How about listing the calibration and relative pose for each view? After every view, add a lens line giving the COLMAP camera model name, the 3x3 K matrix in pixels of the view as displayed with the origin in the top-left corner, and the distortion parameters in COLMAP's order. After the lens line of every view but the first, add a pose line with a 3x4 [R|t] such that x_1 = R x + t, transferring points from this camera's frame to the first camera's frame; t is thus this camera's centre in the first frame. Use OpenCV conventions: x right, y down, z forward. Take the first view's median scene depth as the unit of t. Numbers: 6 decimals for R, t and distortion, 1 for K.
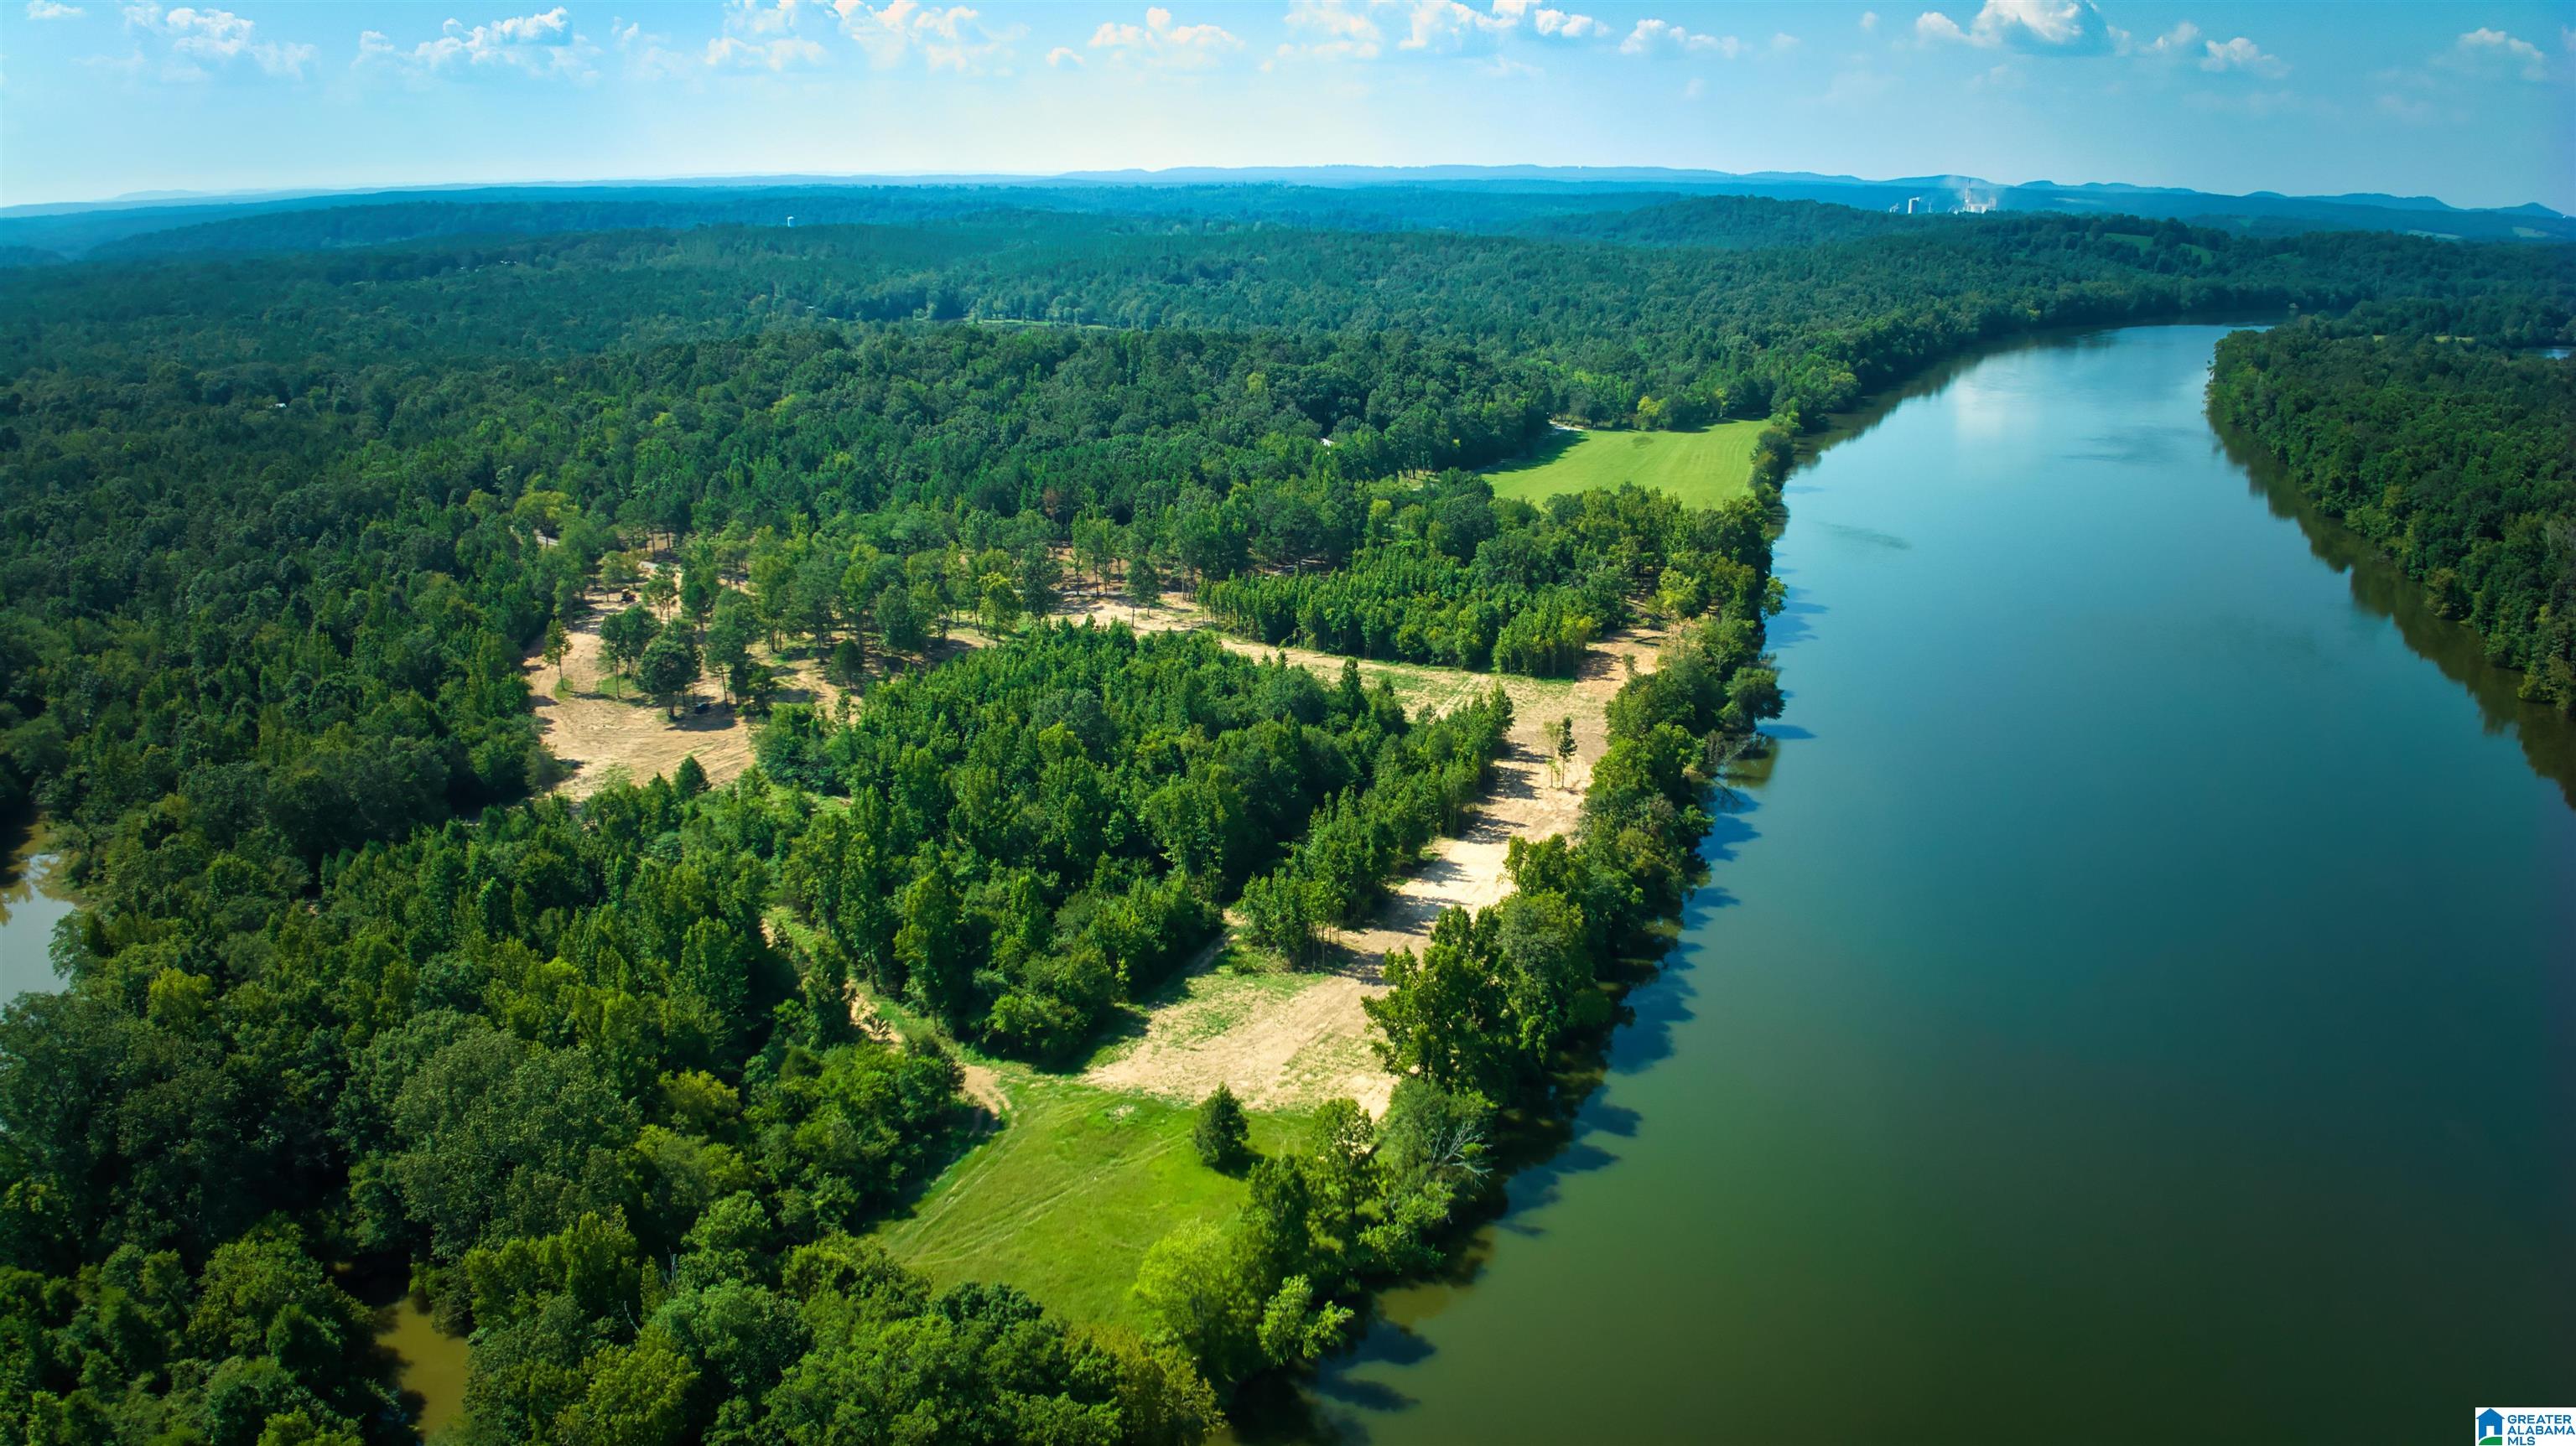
lens RADIAL K [[1806.1, 0, 1297.6], [0, 1806.1, 726.3], [0, 0, 1]] dist [-0.103735, -0.014005]
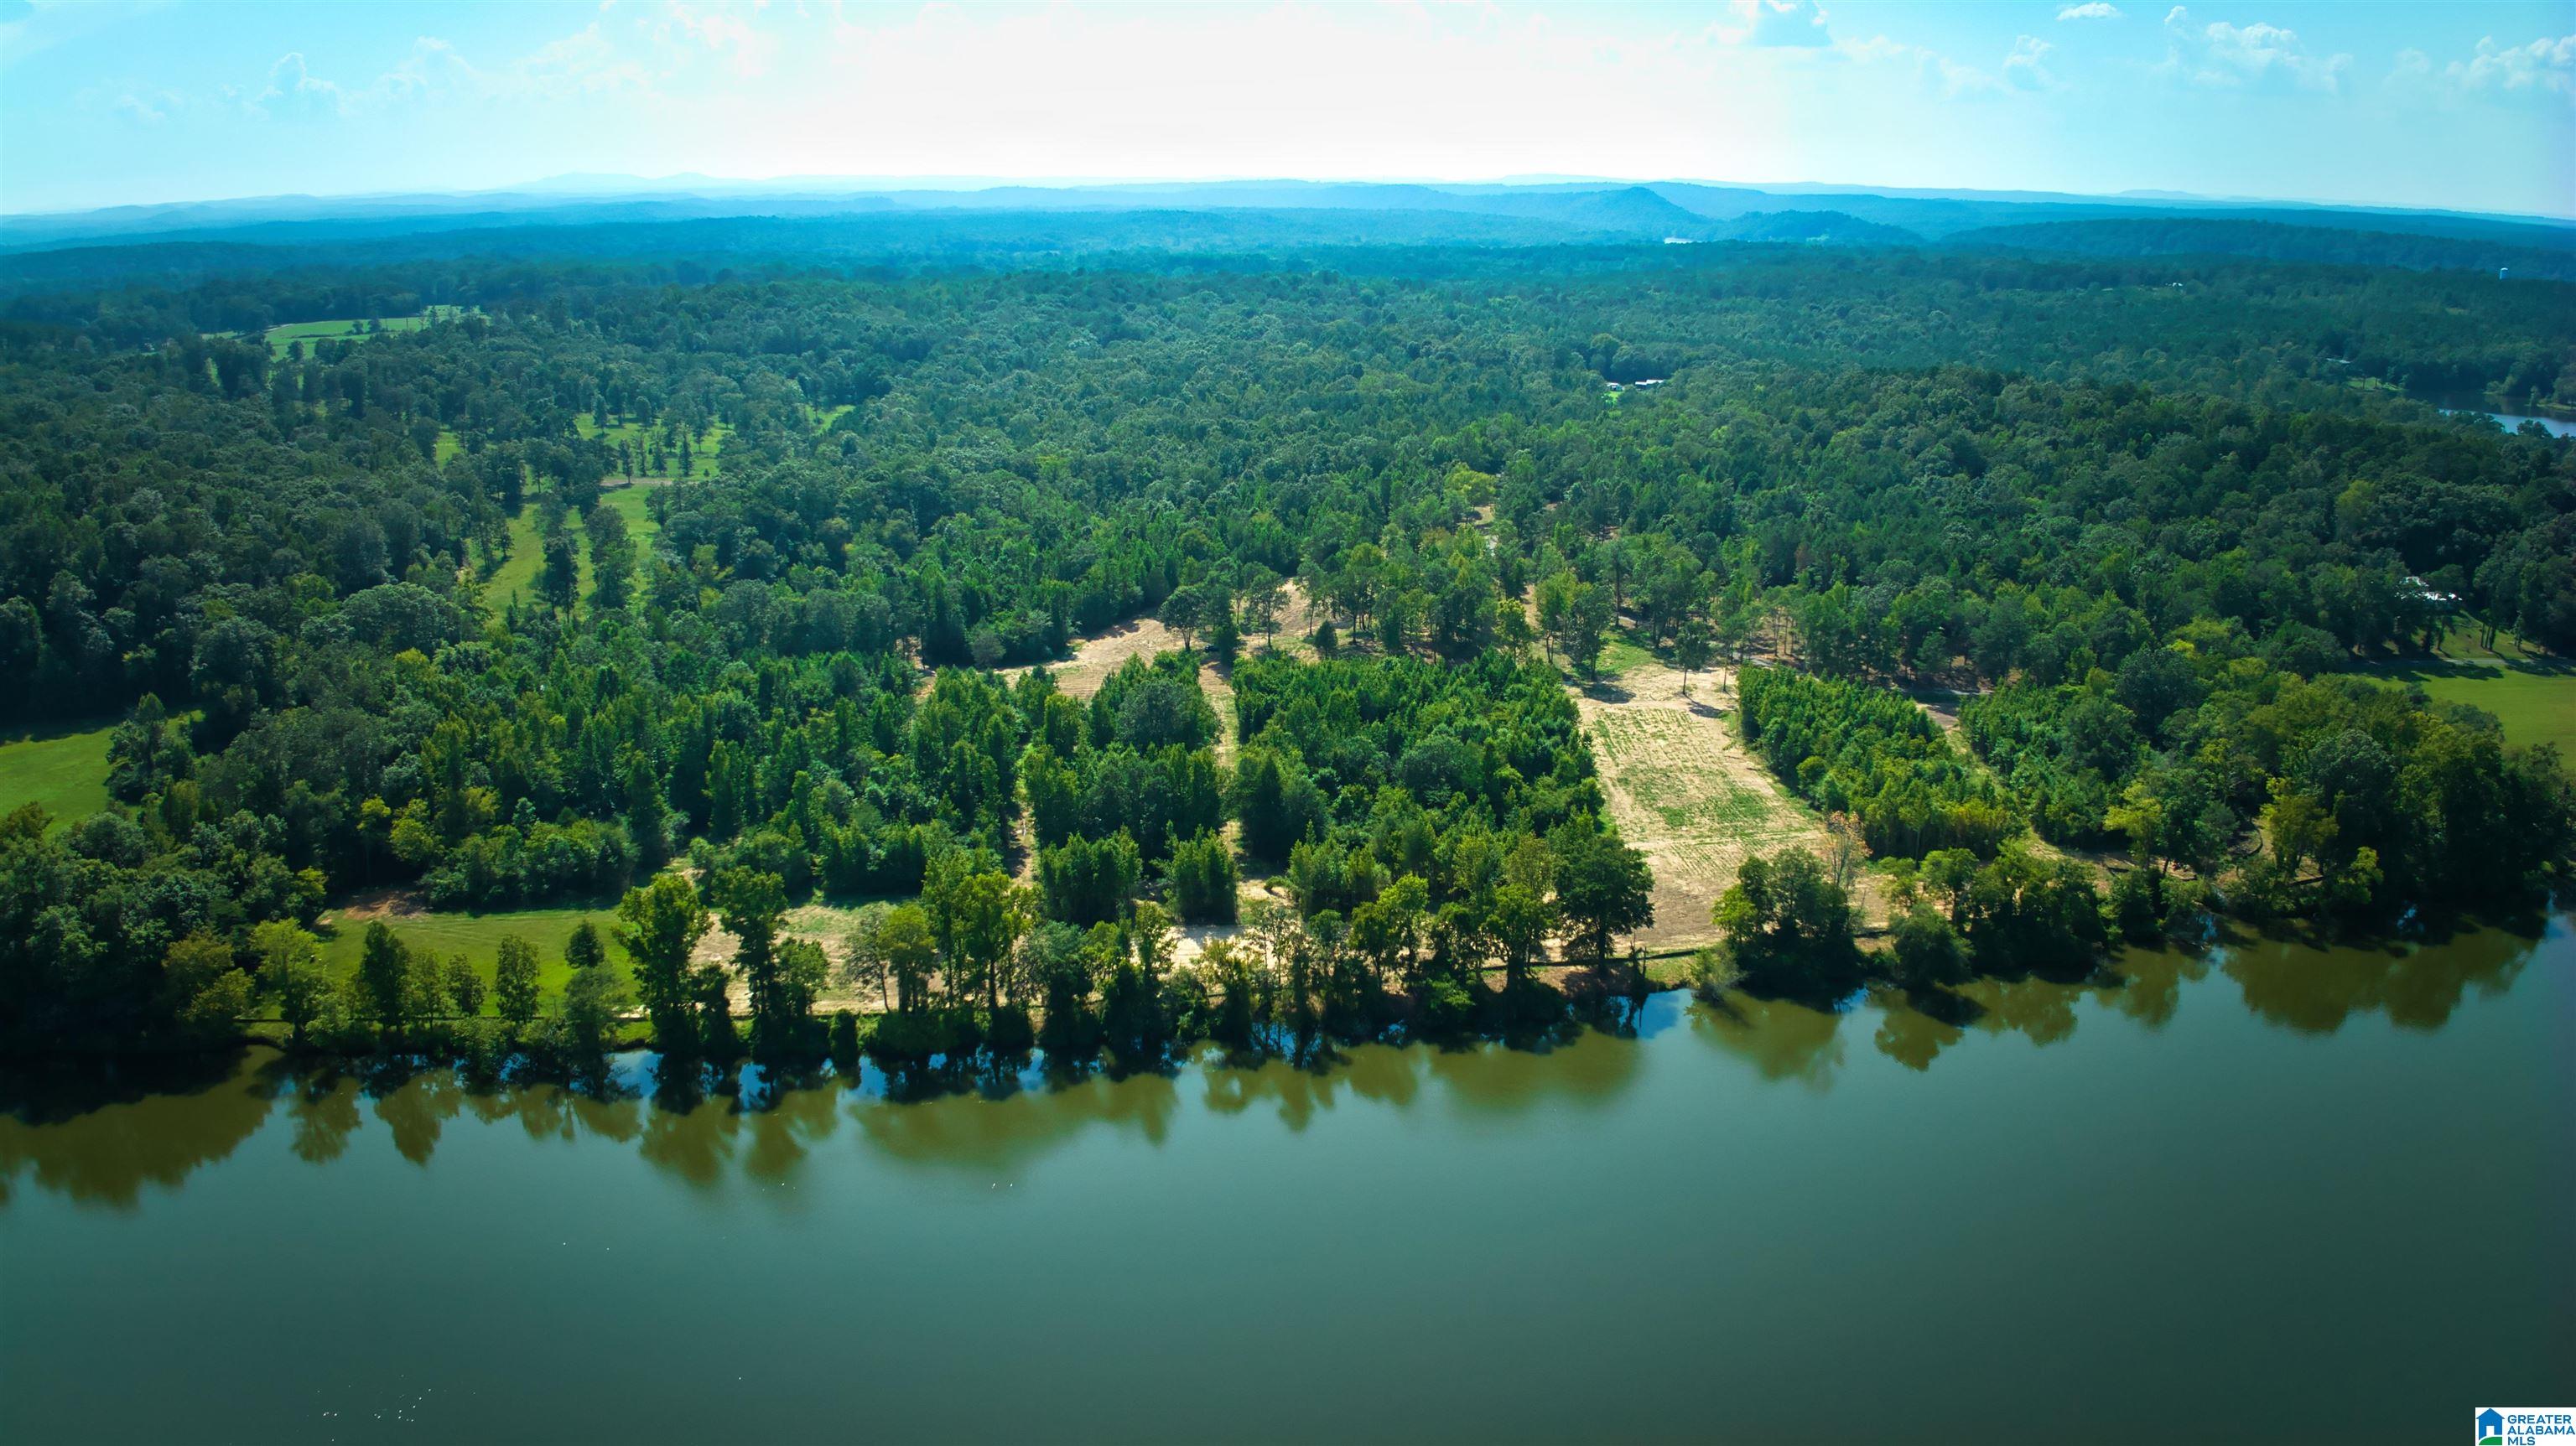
lens RADIAL K [[1806.1, 0, 1299.0], [0, 1806.1, 715.5], [0, 0, 1]] dist [-0.103735, -0.014005]
pose [[0.520499, 0.243776, -0.818324, 0.100535], [-0.253278, 0.959325, 0.124681, -0.019136], [0.815433, 0.142367, 0.561071, 0.053066]]
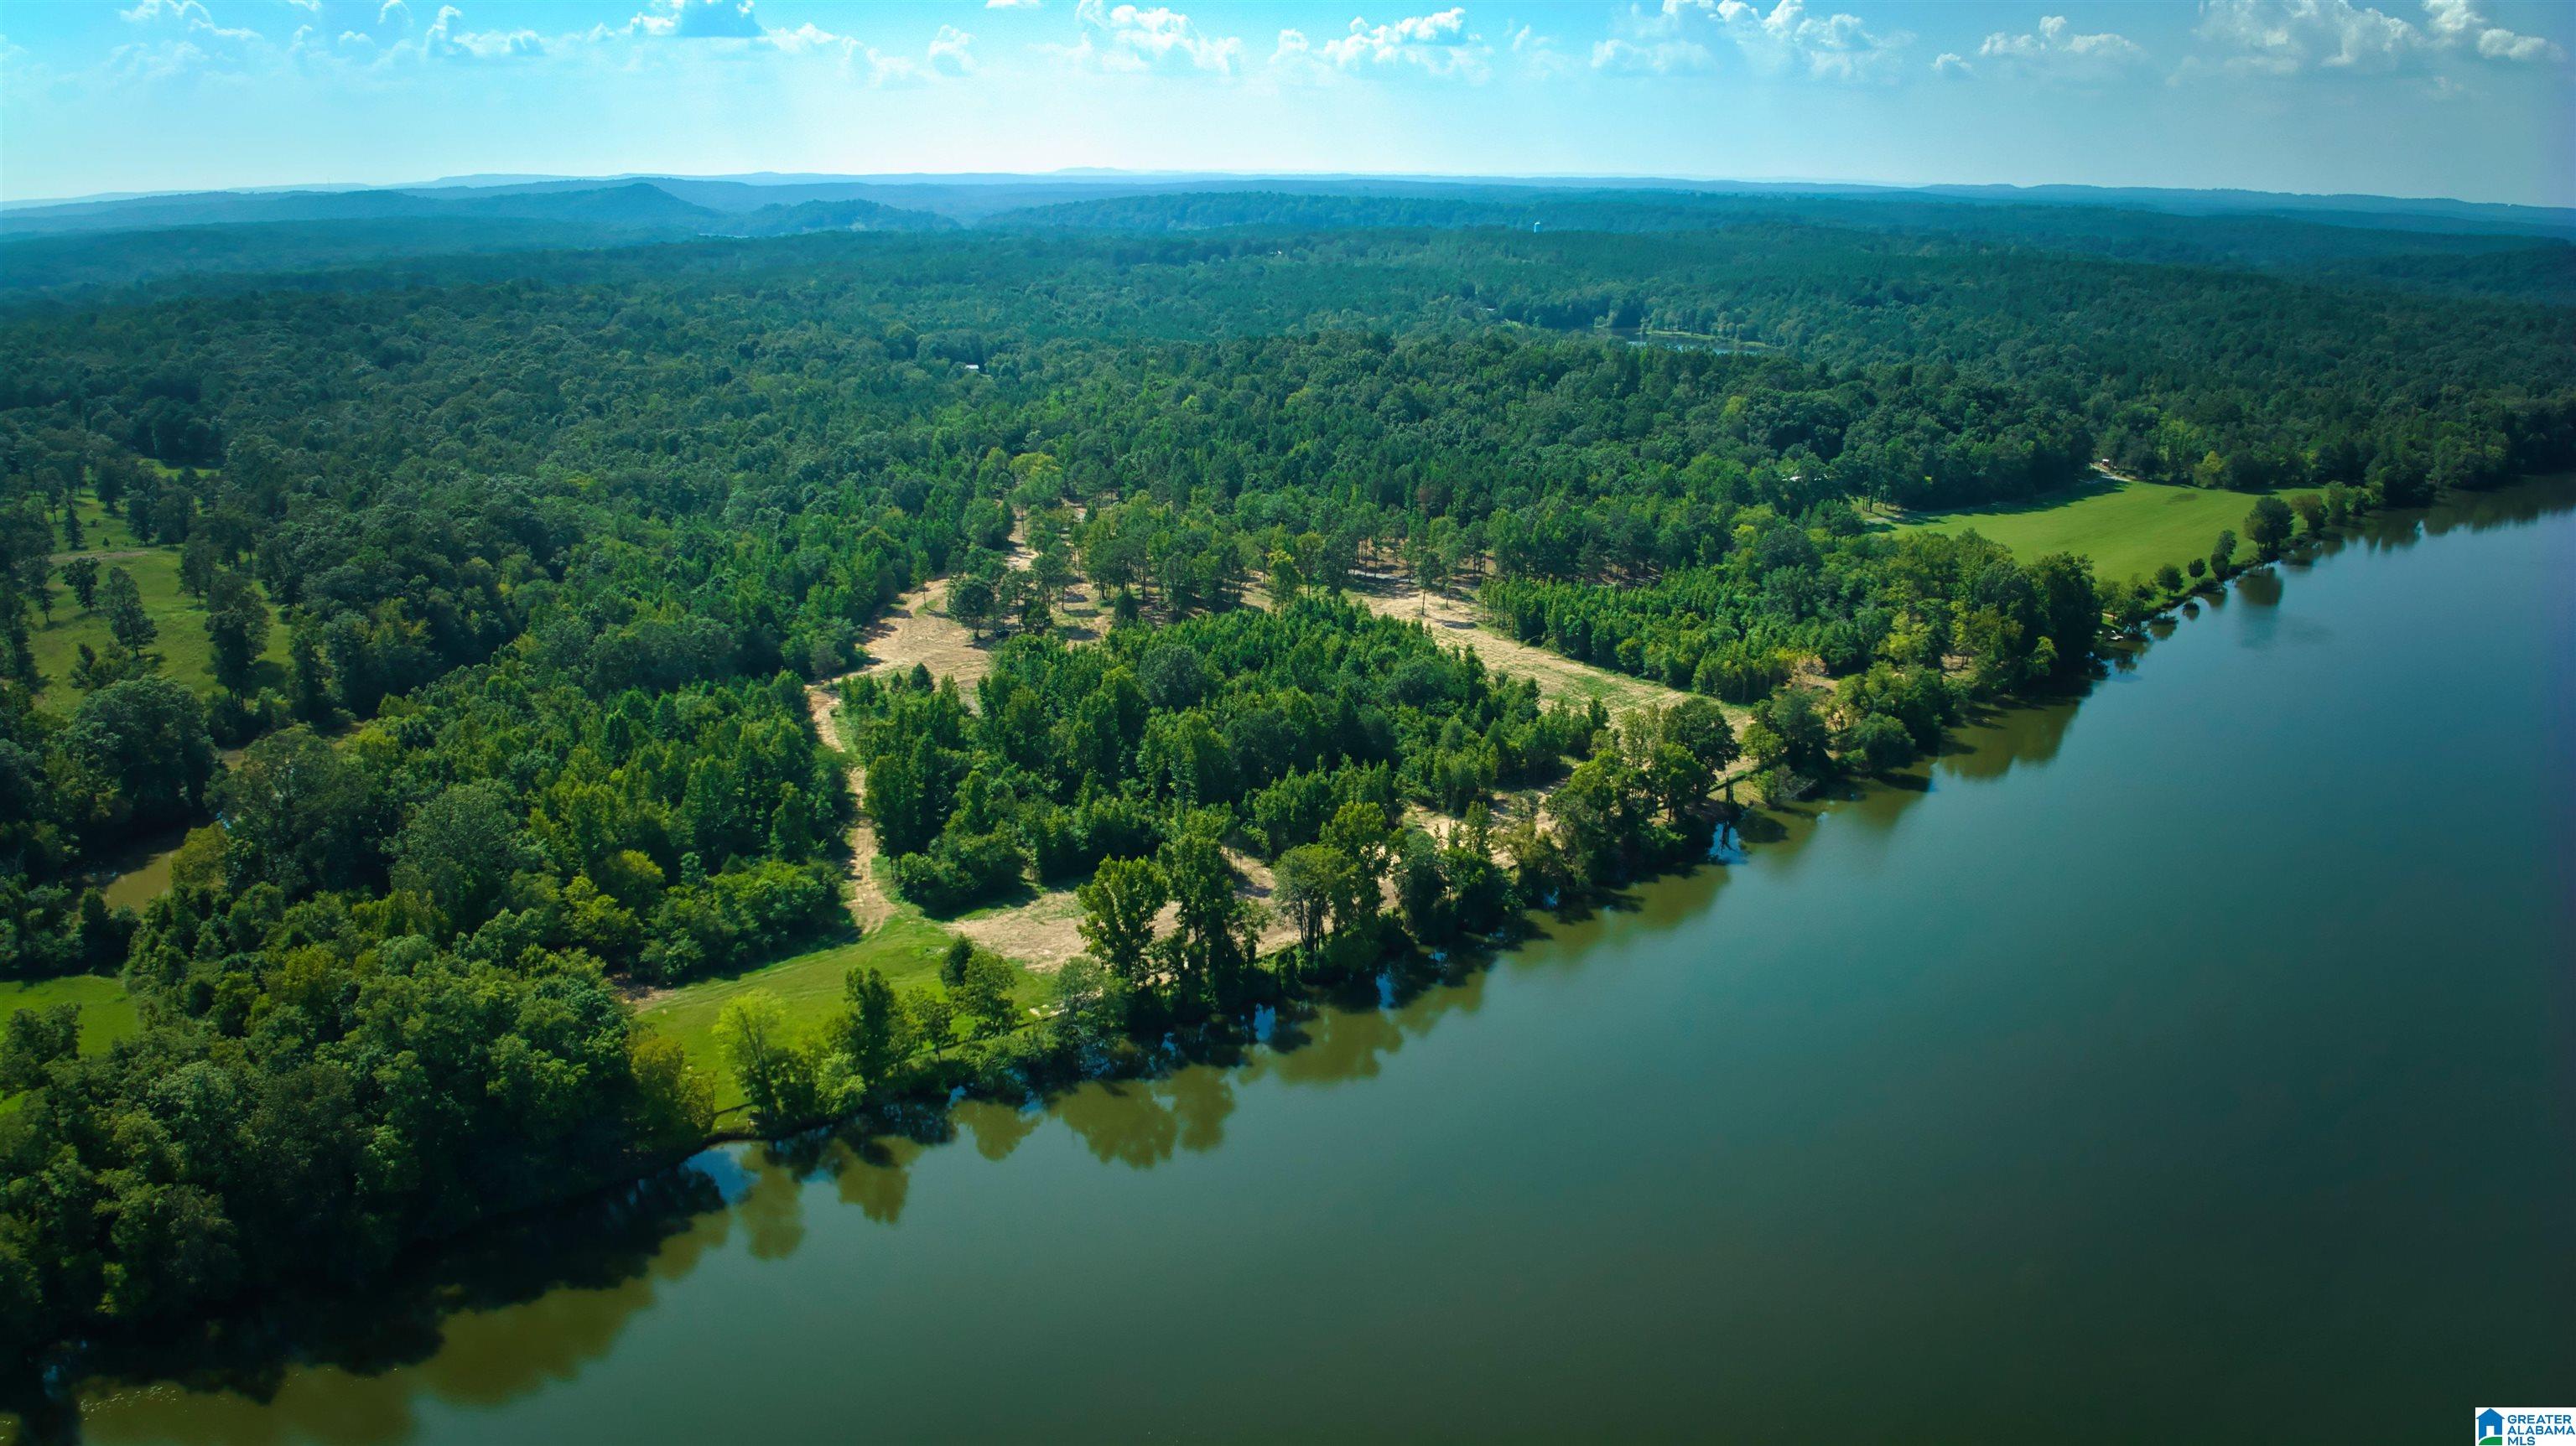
lens RADIAL K [[1806.1, 0, 1302.3], [0, 1806.1, 717.4], [0, 0, 1]] dist [-0.103735, -0.014005]
pose [[0.895476, 0.131987, -0.425091, 0.055931], [-0.134854, 0.990587, 0.023491, -0.001436], [0.424191, 0.036289, 0.904846, -0.005876]]
